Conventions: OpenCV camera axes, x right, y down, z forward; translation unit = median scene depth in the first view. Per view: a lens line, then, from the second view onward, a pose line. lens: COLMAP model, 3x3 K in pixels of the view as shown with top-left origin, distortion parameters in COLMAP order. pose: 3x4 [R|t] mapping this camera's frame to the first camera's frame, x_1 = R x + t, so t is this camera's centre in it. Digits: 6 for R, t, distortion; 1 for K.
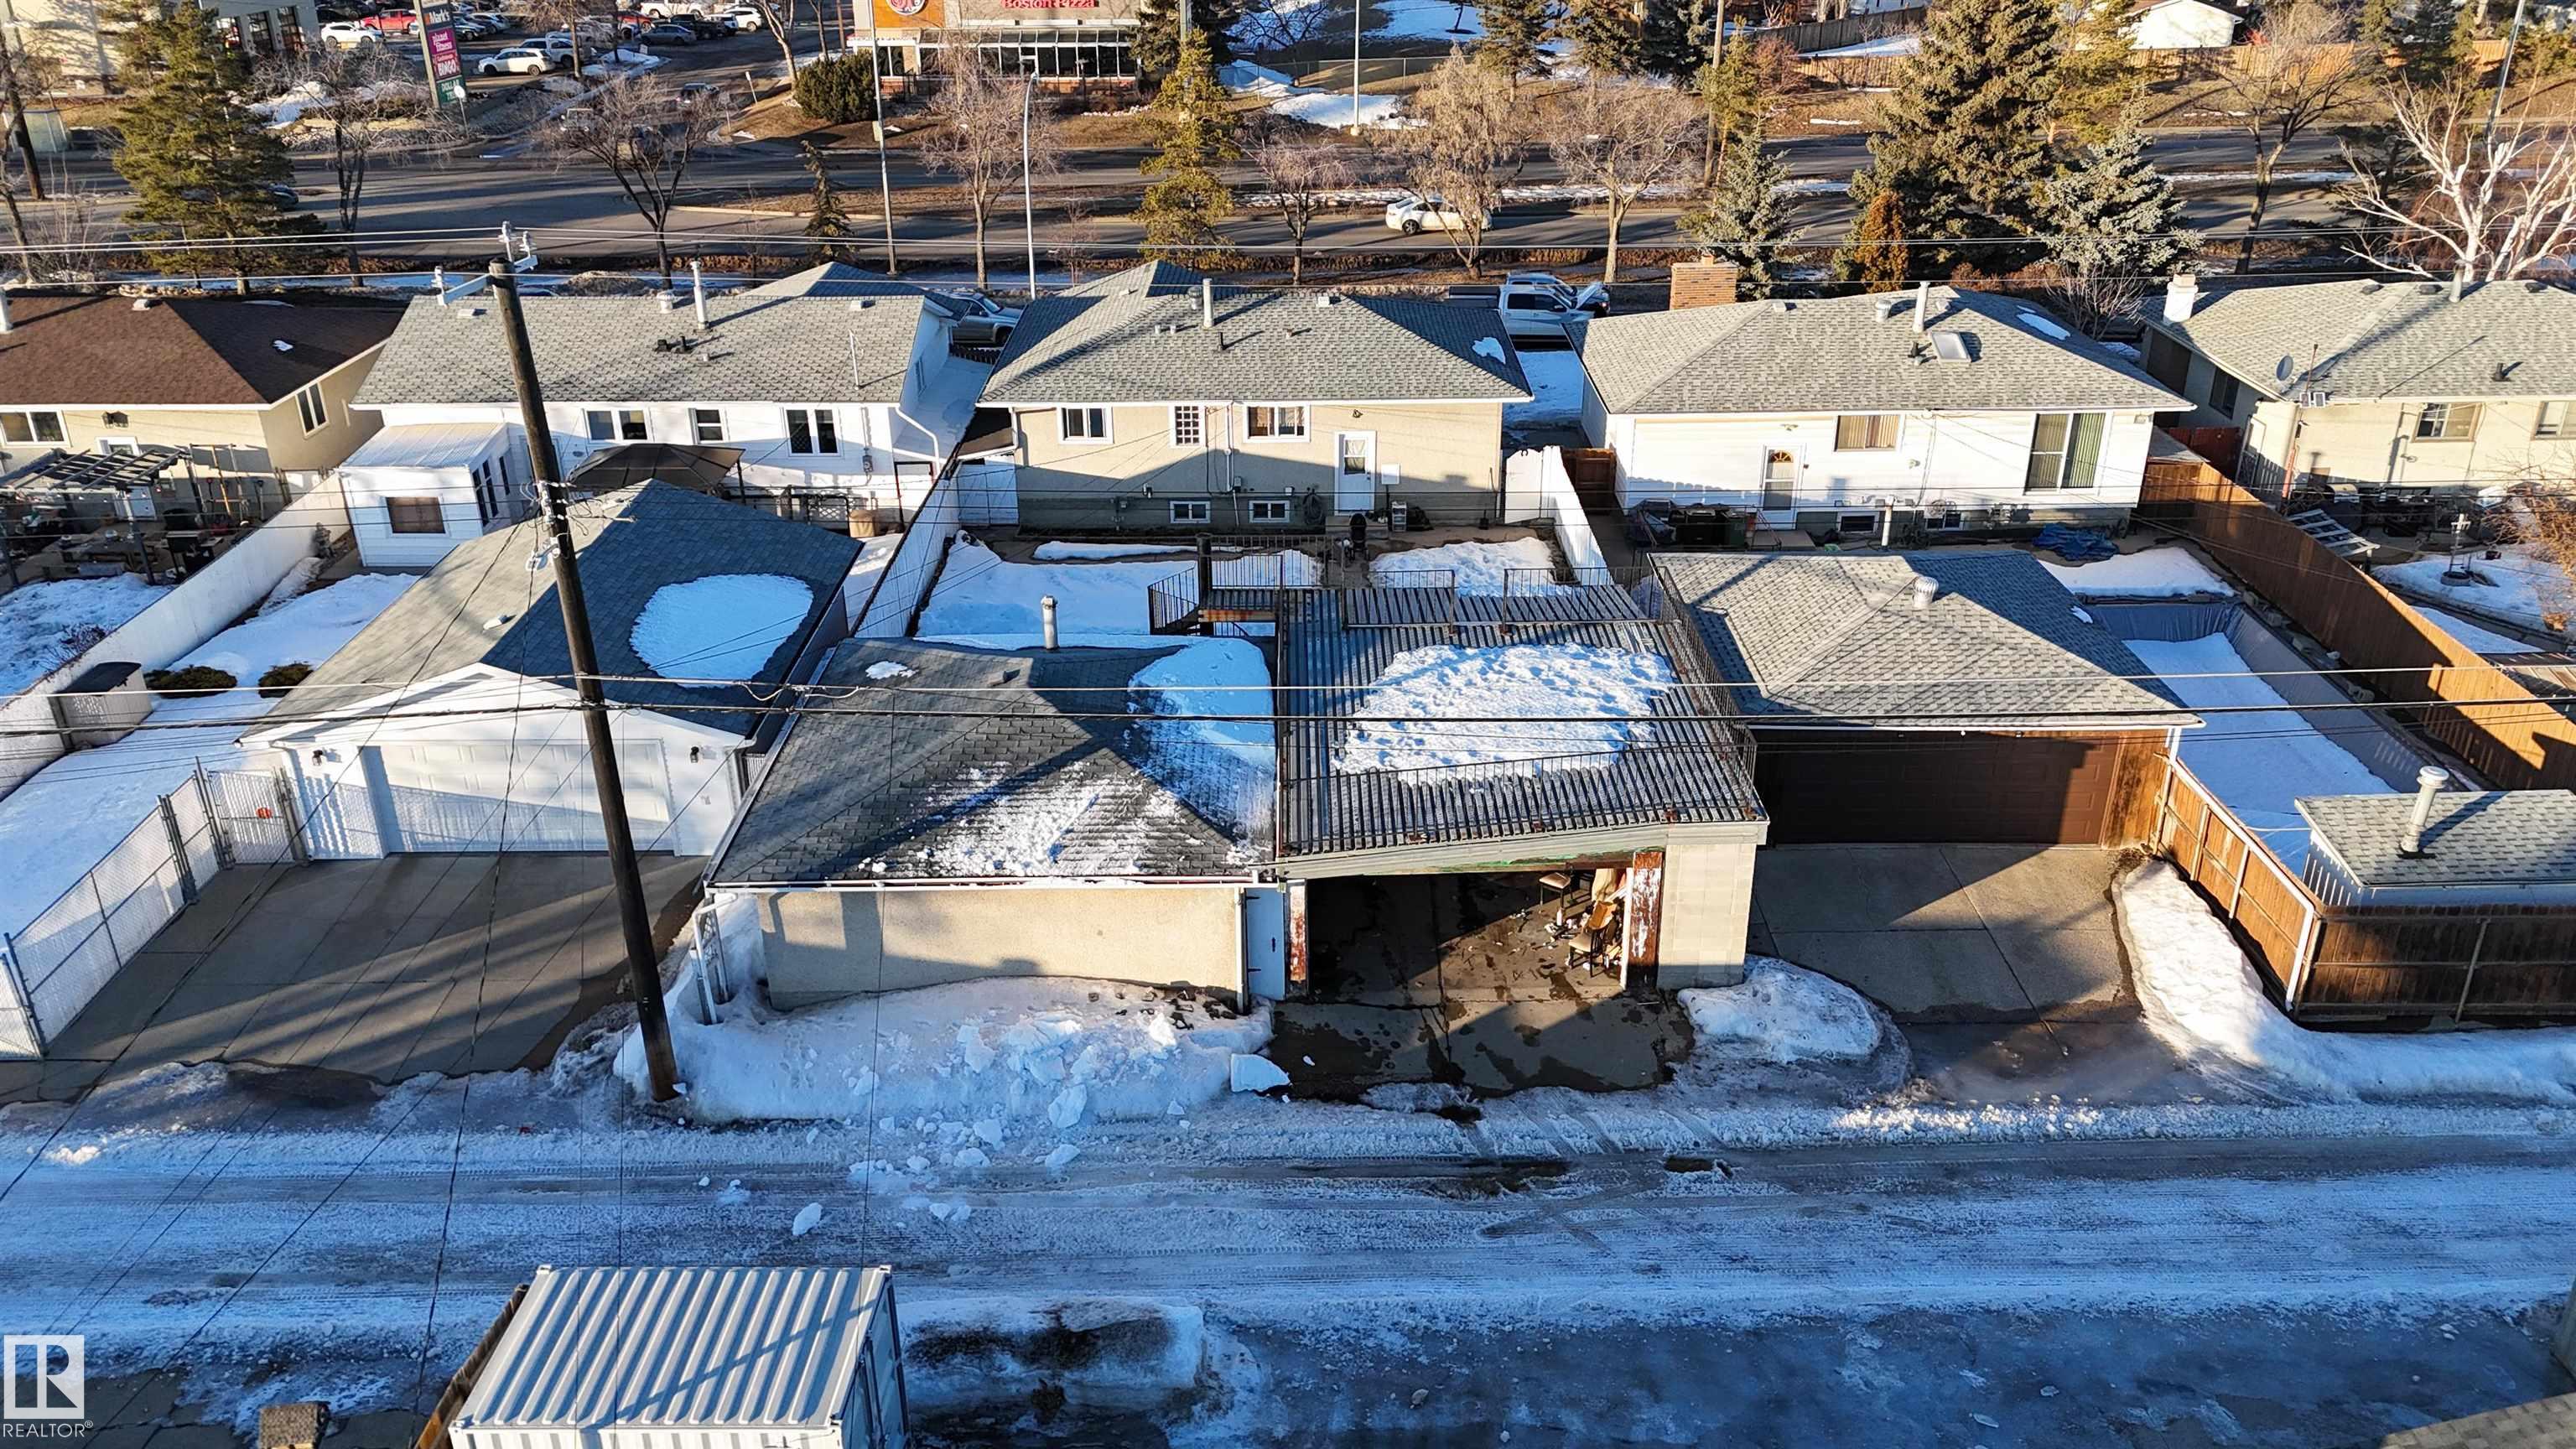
lens RADIAL K [[1932.1, 0, 1285.5], [0, 1932.1, 717.7], [0, 0, 1]] dist [0.083832, -0.073138]
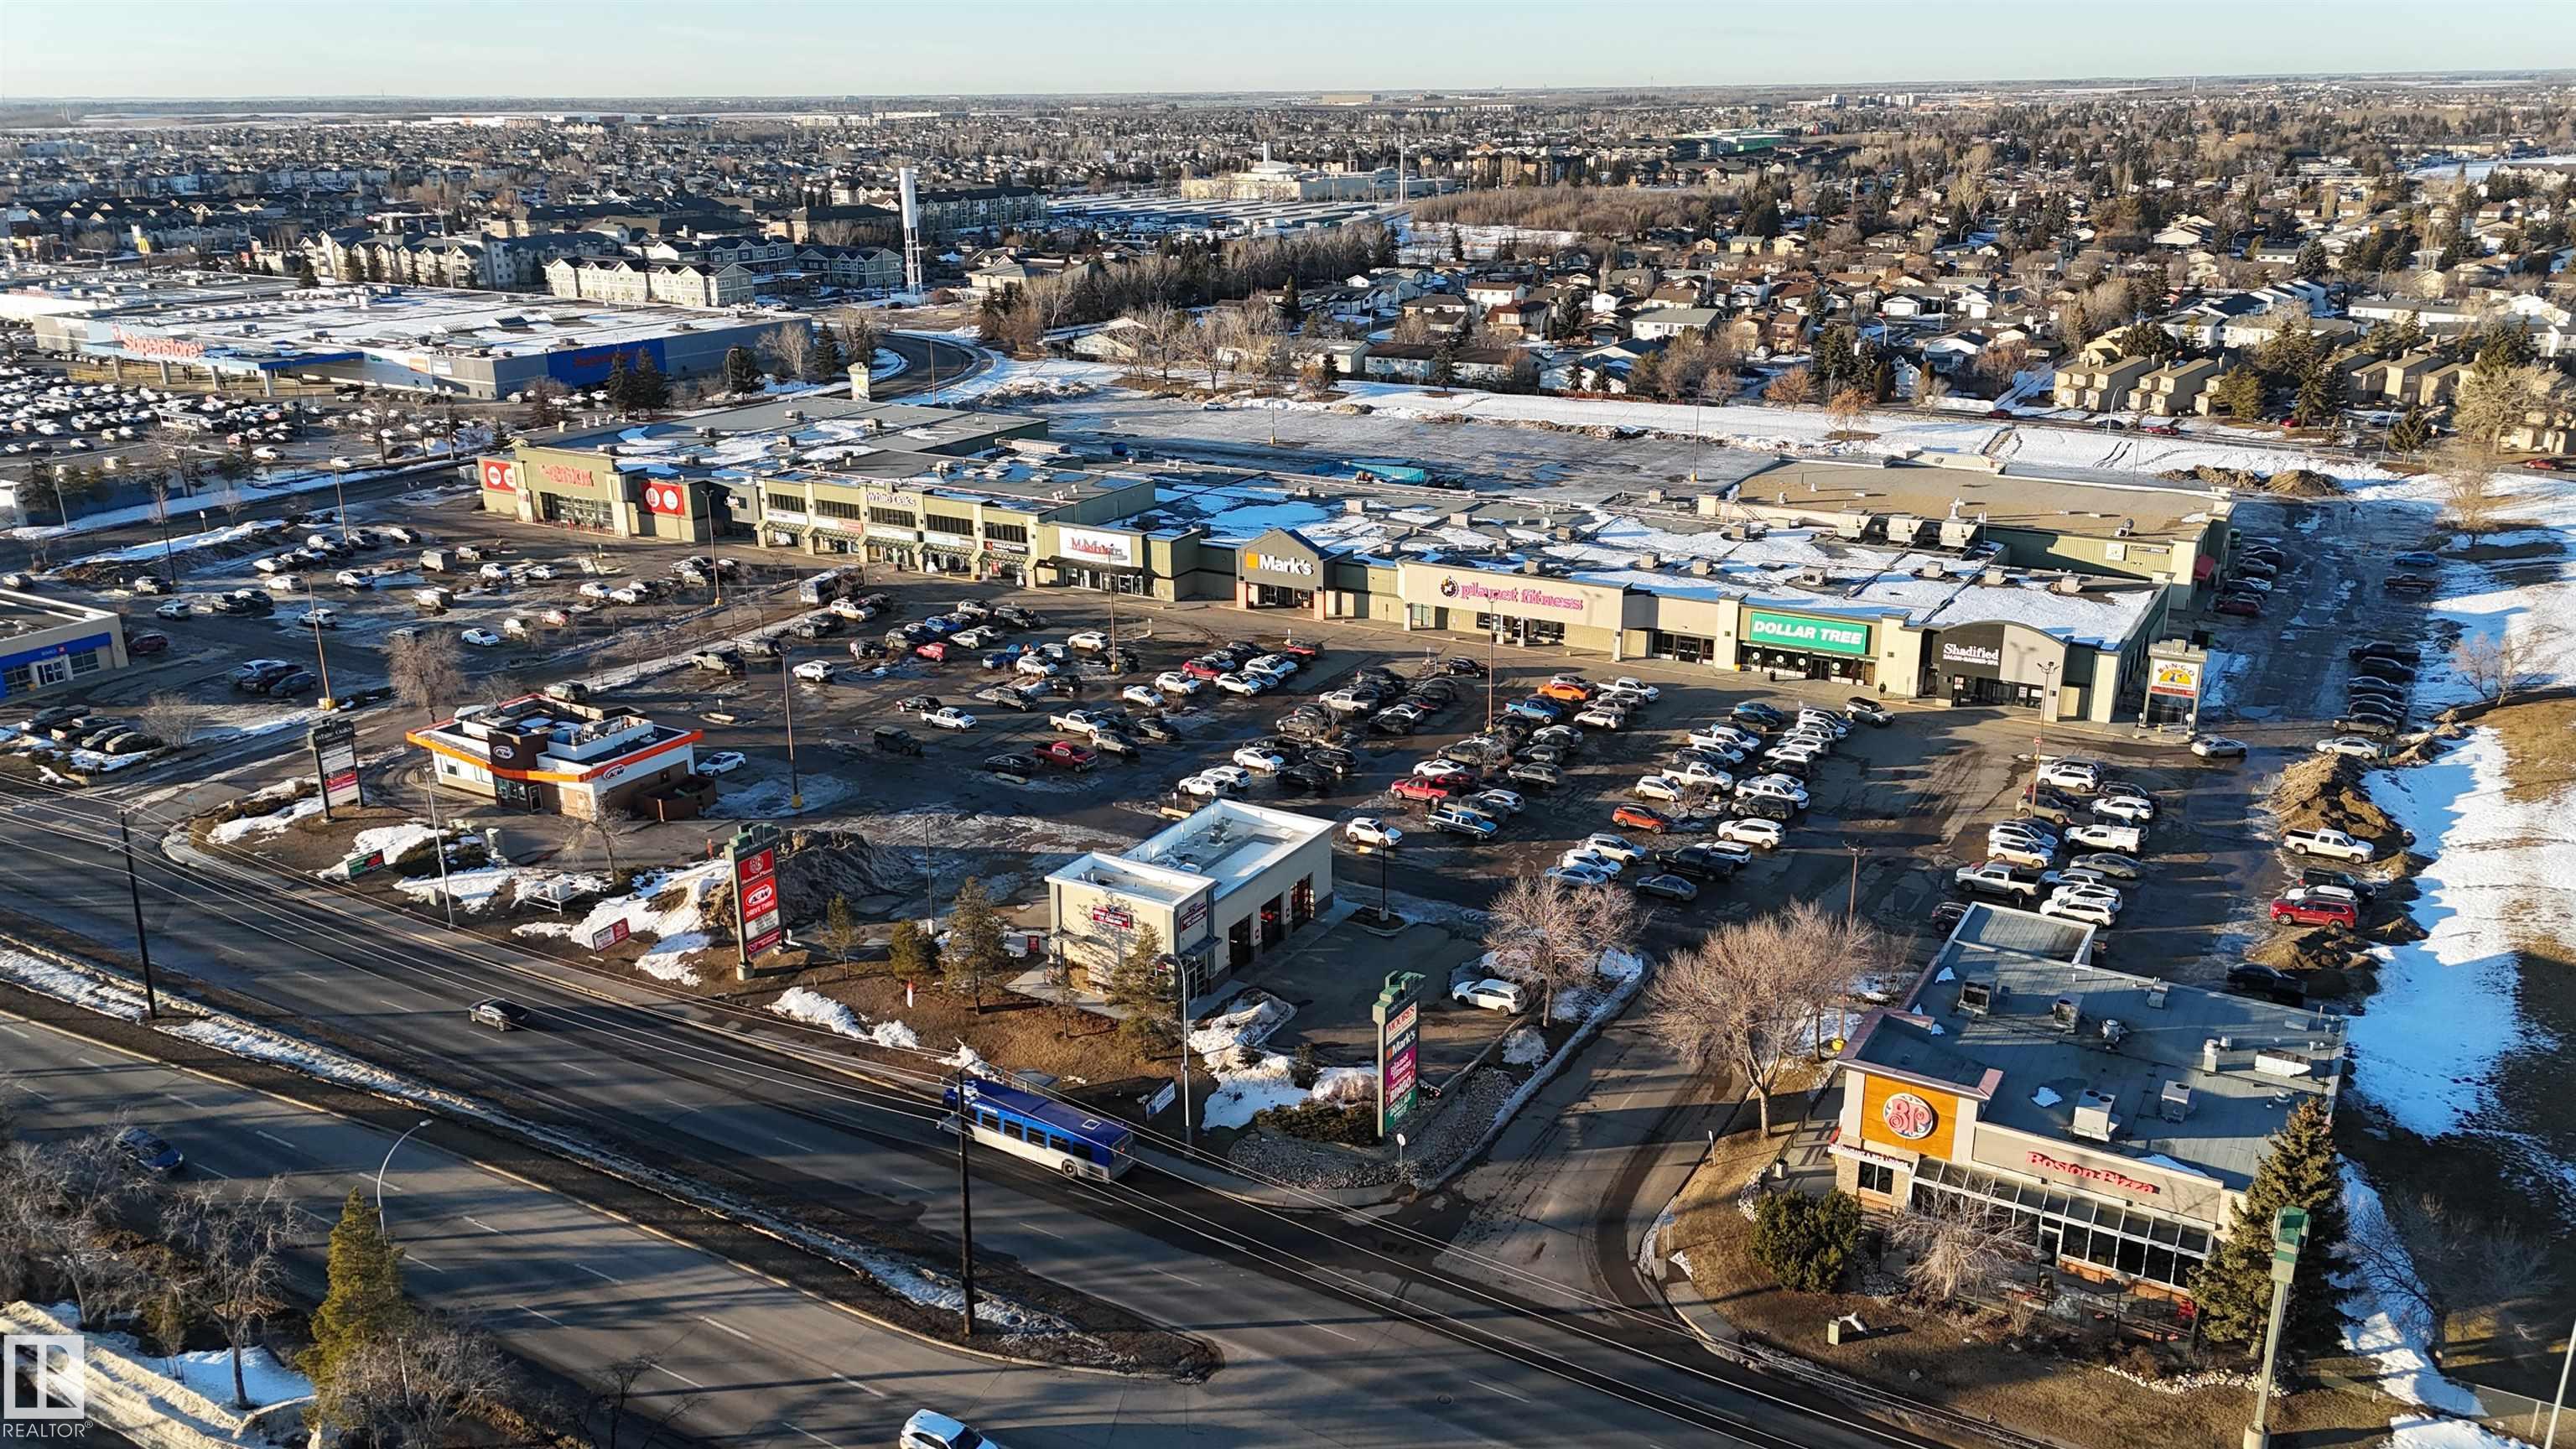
lens RADIAL K [[1924.7, 0, 1282.0], [0, 1924.7, 723.1], [0, 0, 1]] dist [0.083923, -0.071185]
pose [[0.857755, 0.159585, -0.488660, -0.140869], [-0.213095, 0.975454, -0.055489, -1.376255], [0.467811, 0.151728, 0.870708, 0.399486]]
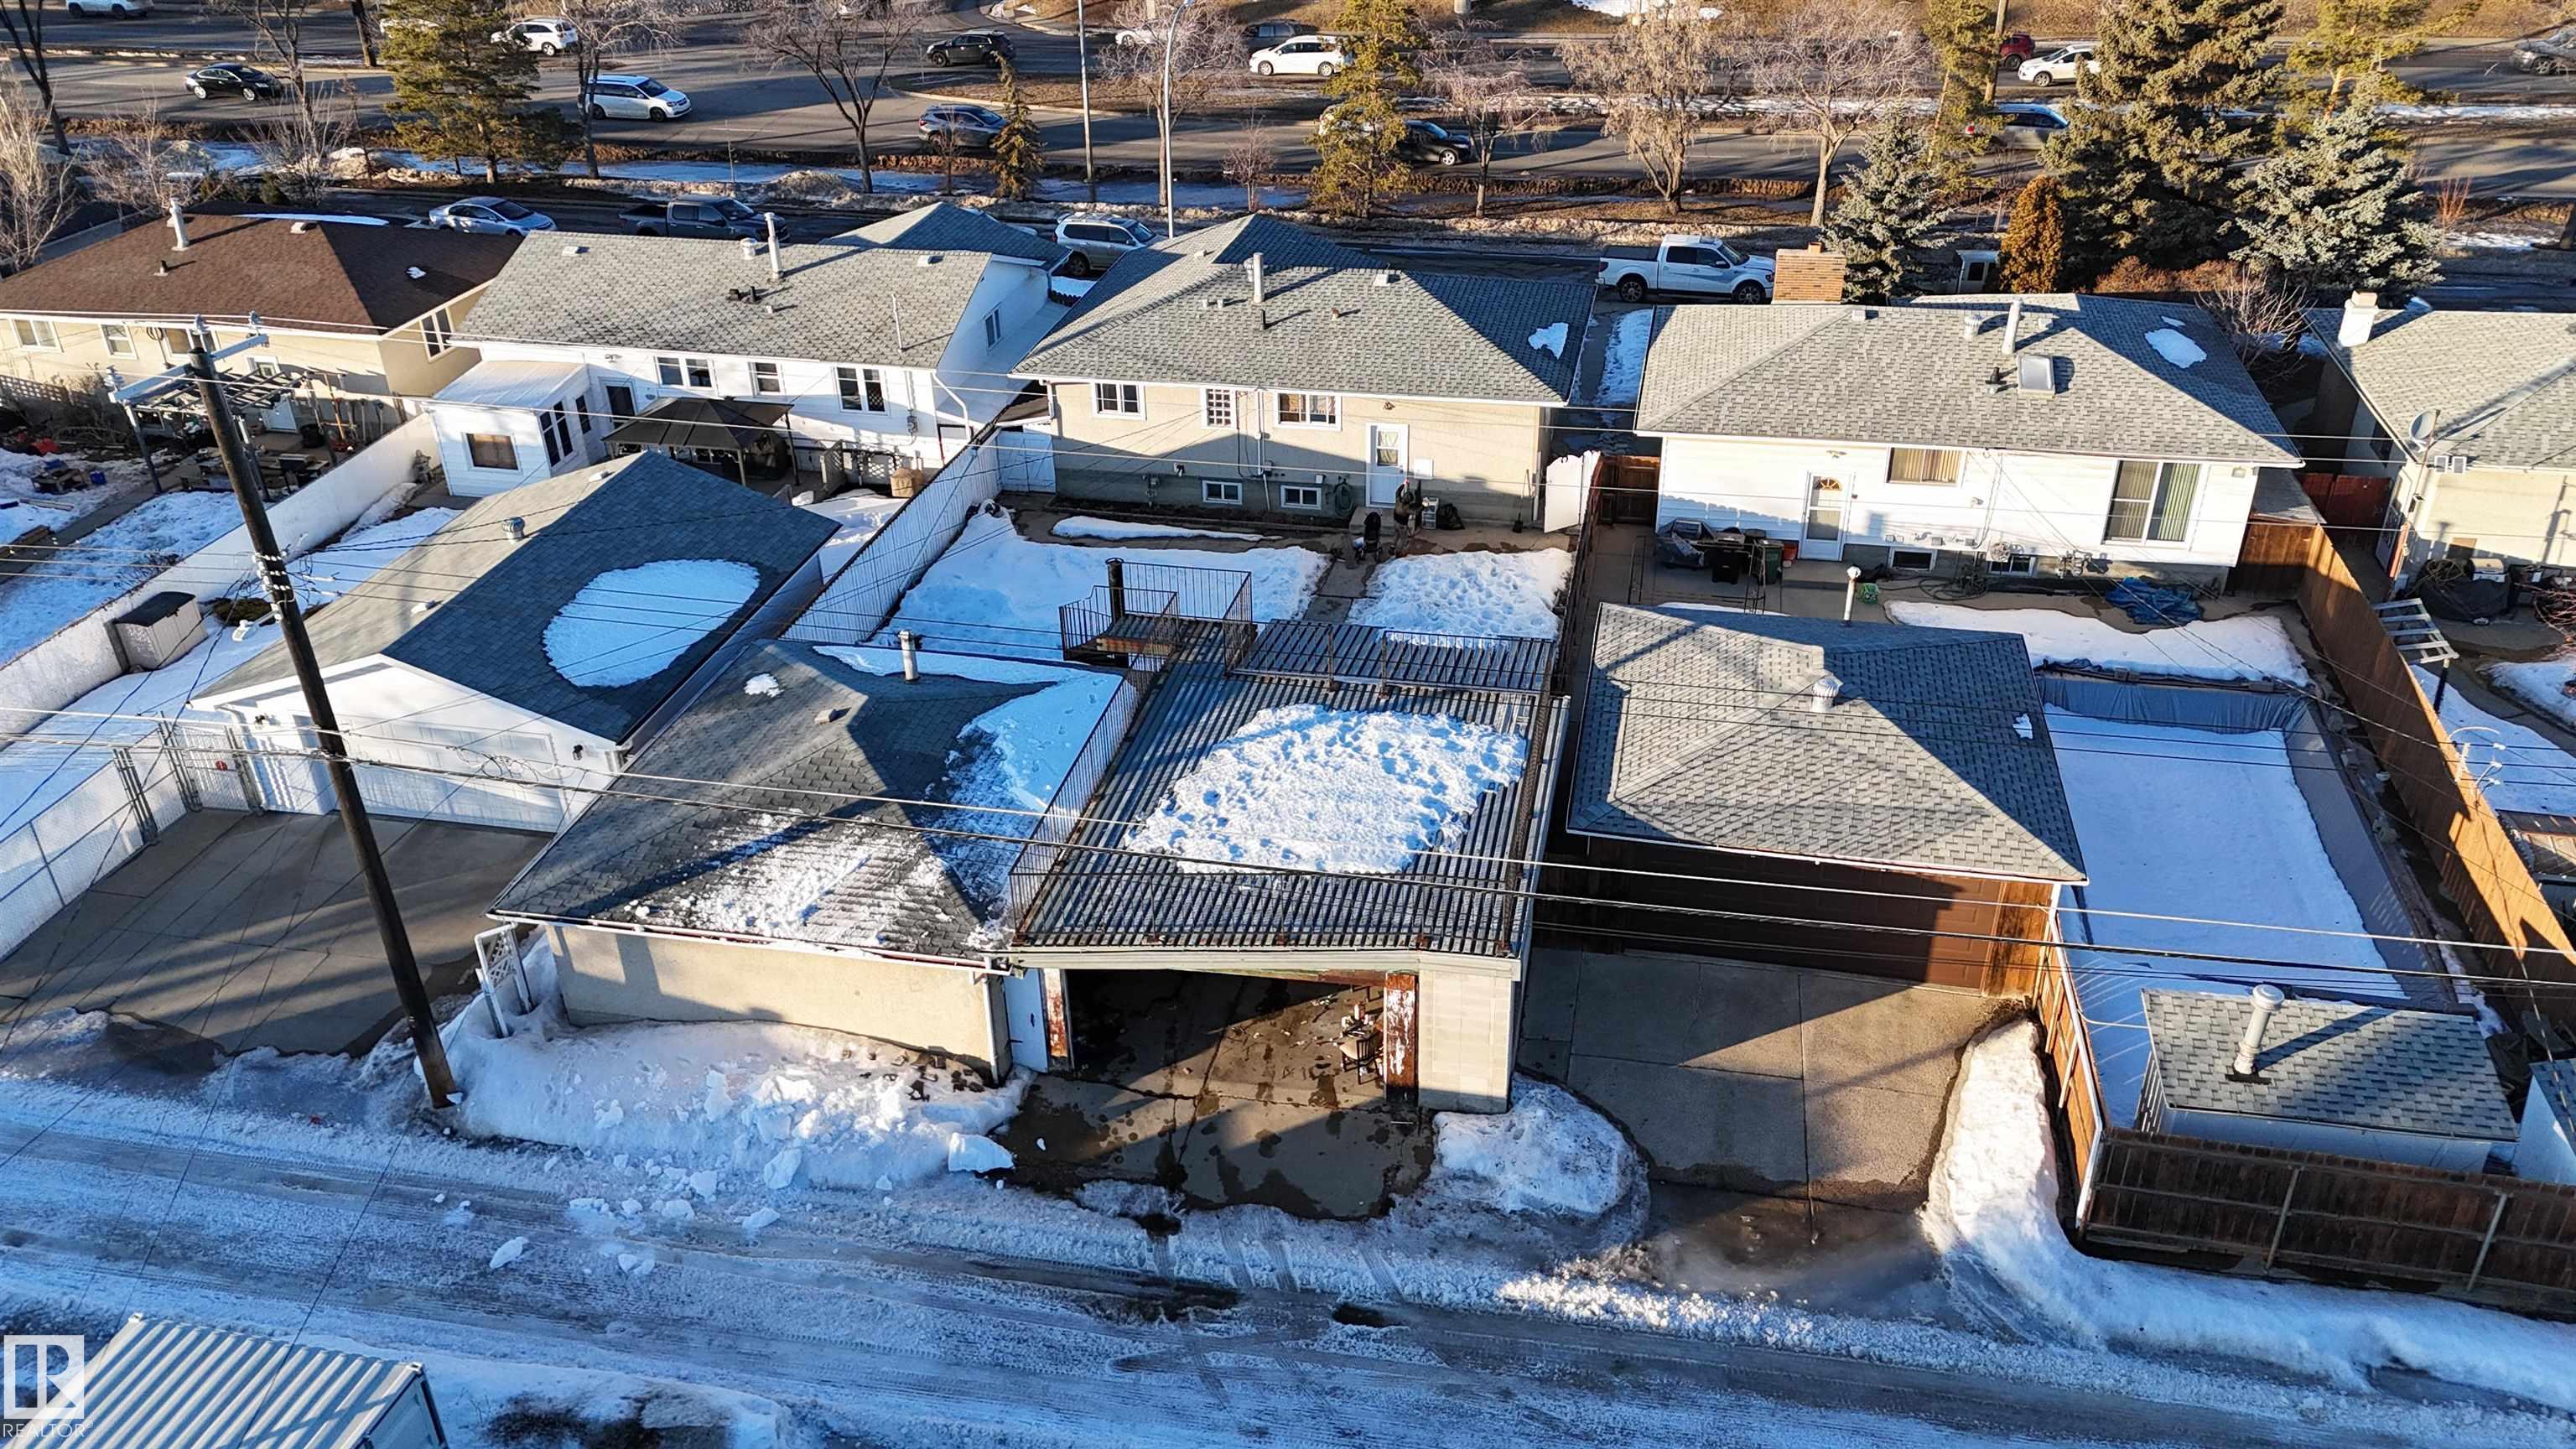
lens RADIAL K [[1932.1, 0, 1285.5], [0, 1932.1, 717.7], [0, 0, 1]] dist [0.083832, -0.073138]
pose [[0.978578, 0.091821, -0.184268, 0.225269], [-0.076757, 0.993221, 0.087299, -0.104380], [0.191035, -0.071285, 0.978991, 0.041623]]
